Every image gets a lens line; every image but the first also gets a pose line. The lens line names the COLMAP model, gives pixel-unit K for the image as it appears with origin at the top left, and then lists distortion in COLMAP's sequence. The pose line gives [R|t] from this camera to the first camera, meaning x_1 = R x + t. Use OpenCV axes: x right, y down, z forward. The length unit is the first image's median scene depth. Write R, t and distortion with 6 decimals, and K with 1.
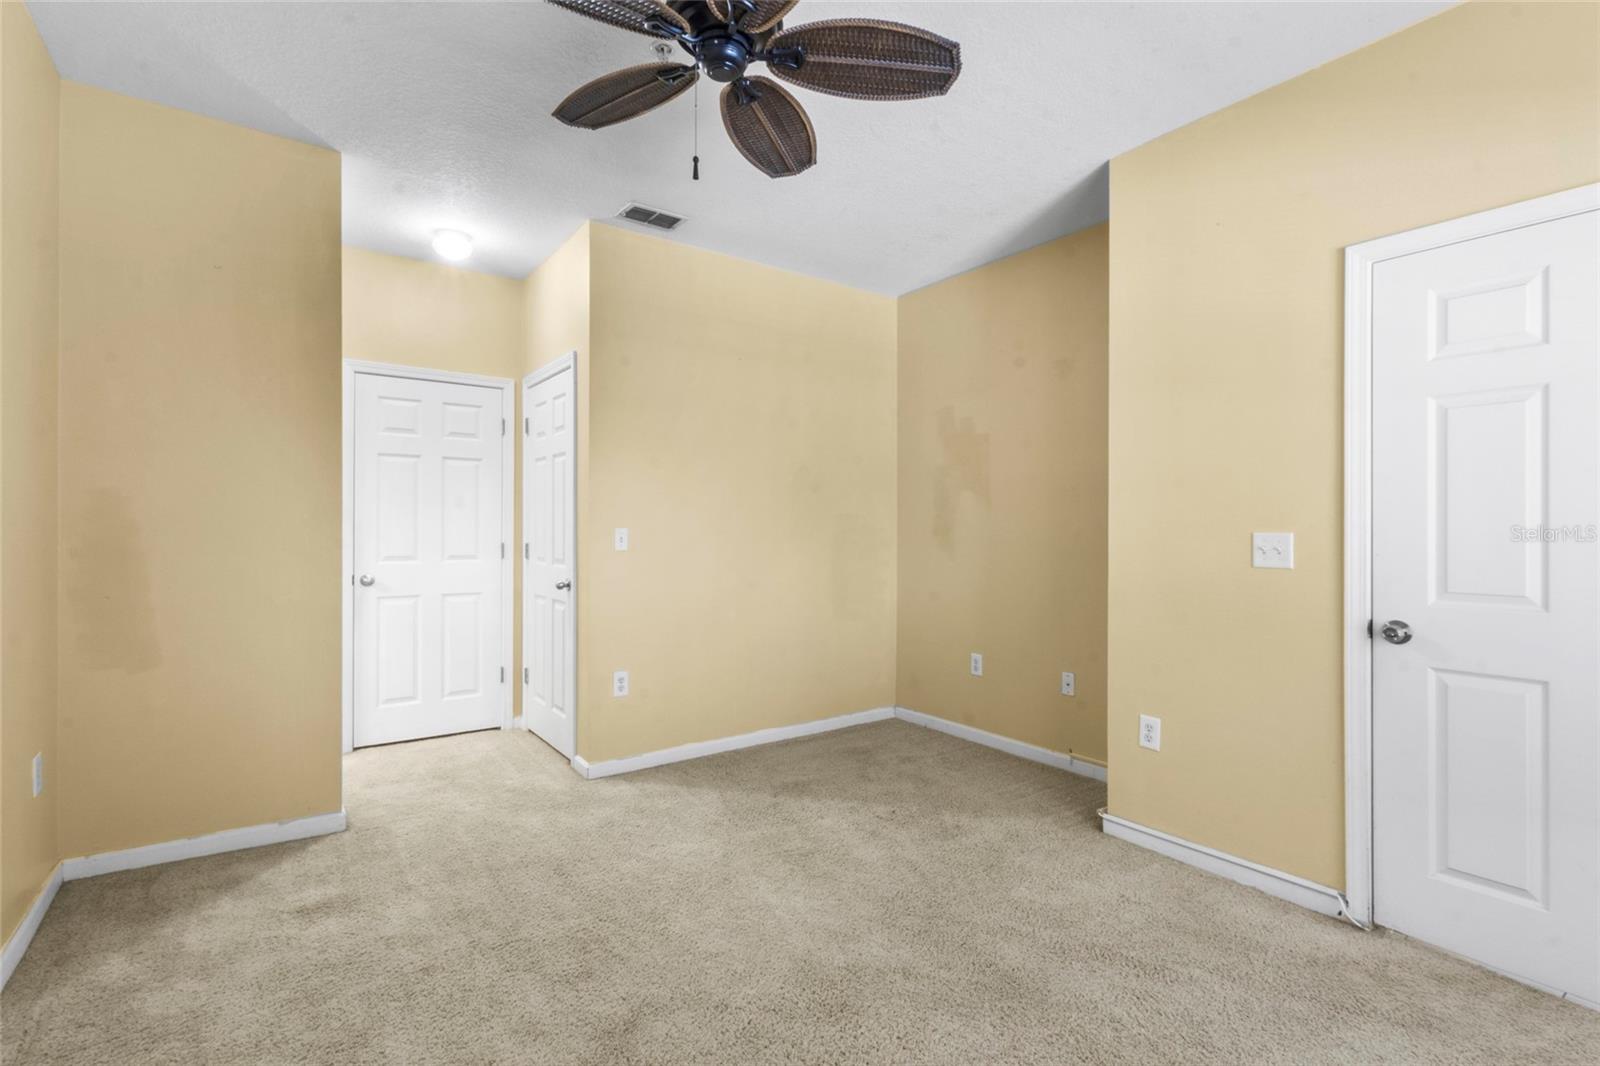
lens RADIAL K [[733.8, 0, 798.2], [0, 733.8, 525.7], [0, 0, 1]] dist [-0.001432, 0.000086]
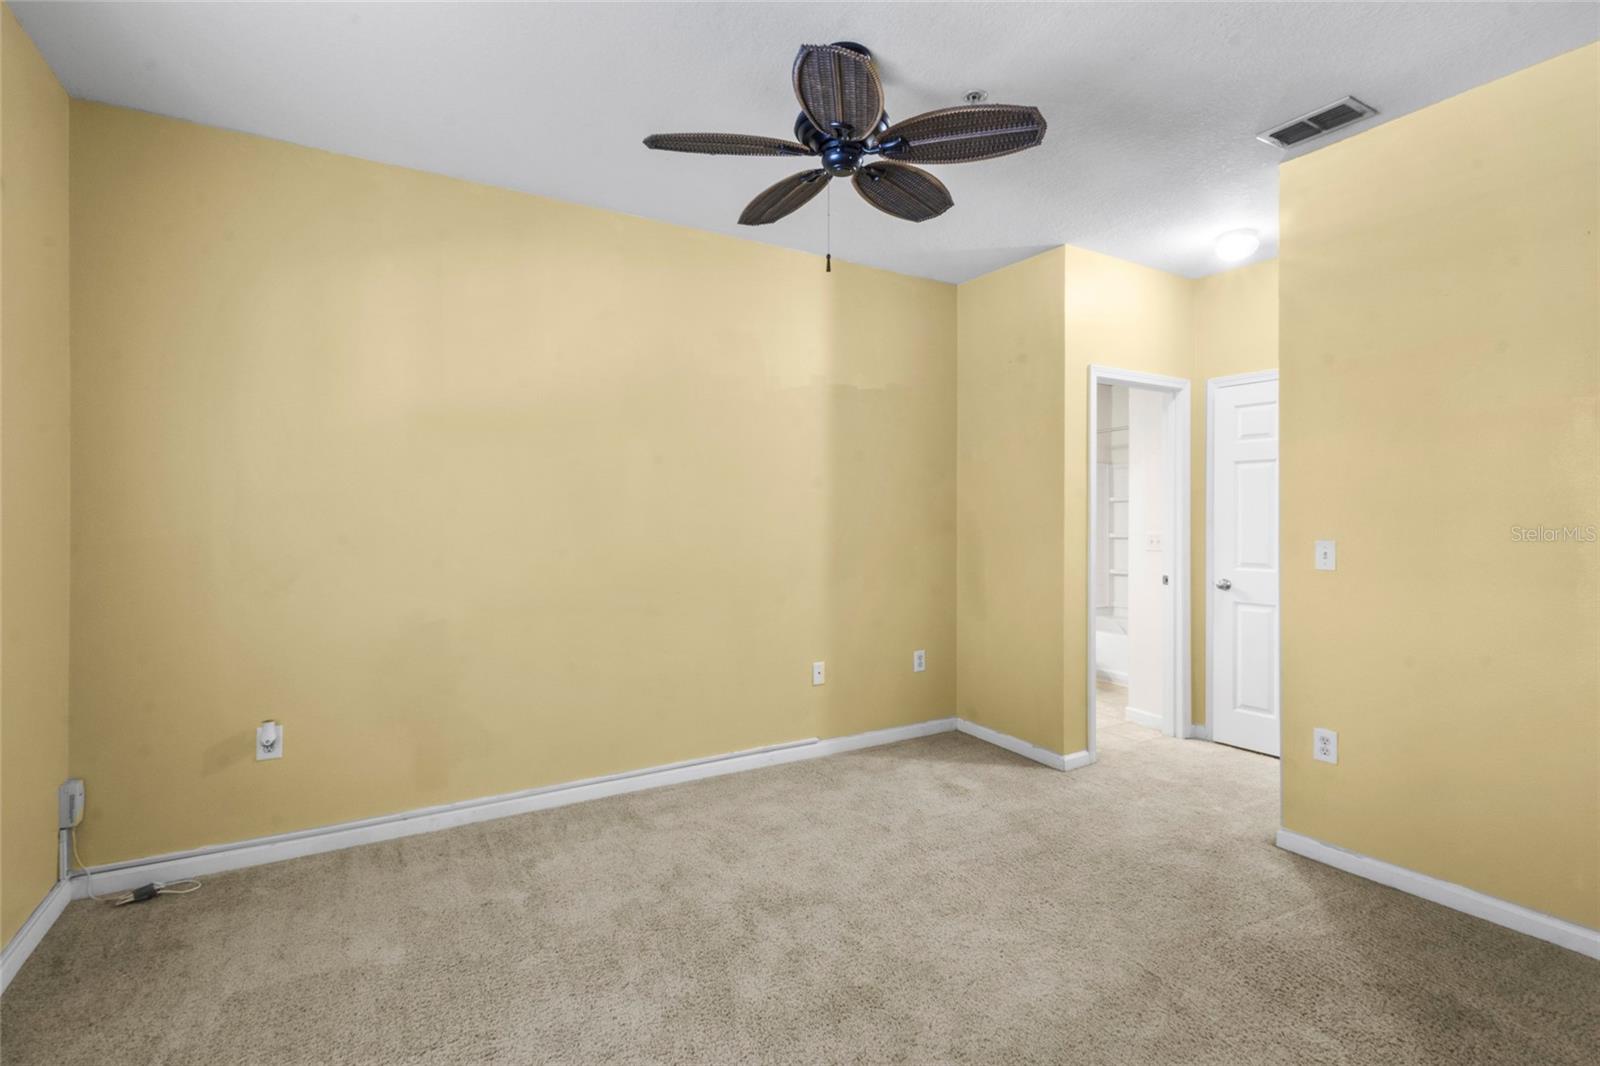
lens RADIAL K [[733.8, 0, 798.2], [0, 733.8, 525.7], [0, 0, 1]] dist [-0.001432, 0.000086]
pose [[-0.093986, 0.002803, -0.995570, 0.697922], [0.003234, 0.999992, 0.002511, -0.018963], [0.995568, -0.002984, -0.093994, 0.656526]]
